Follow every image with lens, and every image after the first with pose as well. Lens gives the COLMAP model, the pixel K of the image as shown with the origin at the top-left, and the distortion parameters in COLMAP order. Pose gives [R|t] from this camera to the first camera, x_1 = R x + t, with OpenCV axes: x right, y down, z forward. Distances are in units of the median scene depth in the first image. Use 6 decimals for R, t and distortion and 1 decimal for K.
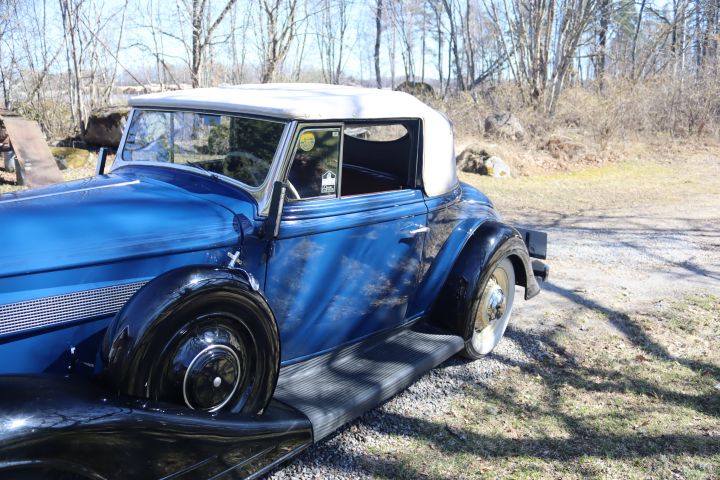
lens RADIAL K [[600.6, 0, 360.0], [0, 600.6, 240.0], [0, 0, 1]] dist [-0.173684, 0.156265]
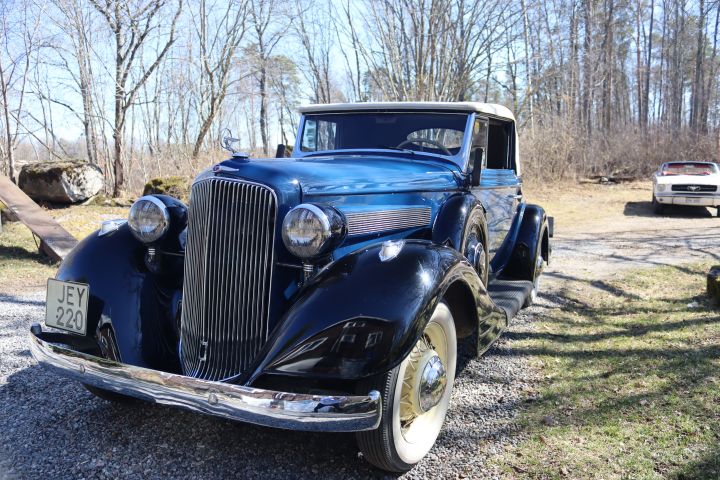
lens RADIAL K [[600.6, 0, 360.0], [0, 600.6, 240.0], [0, 0, 1]] dist [-0.173684, 0.156265]
pose [[0.970302, -0.052270, 0.236183, -0.451965], [0.078849, 0.991392, -0.104526, 0.152039], [-0.228686, 0.120044, 0.966070, -0.212536]]
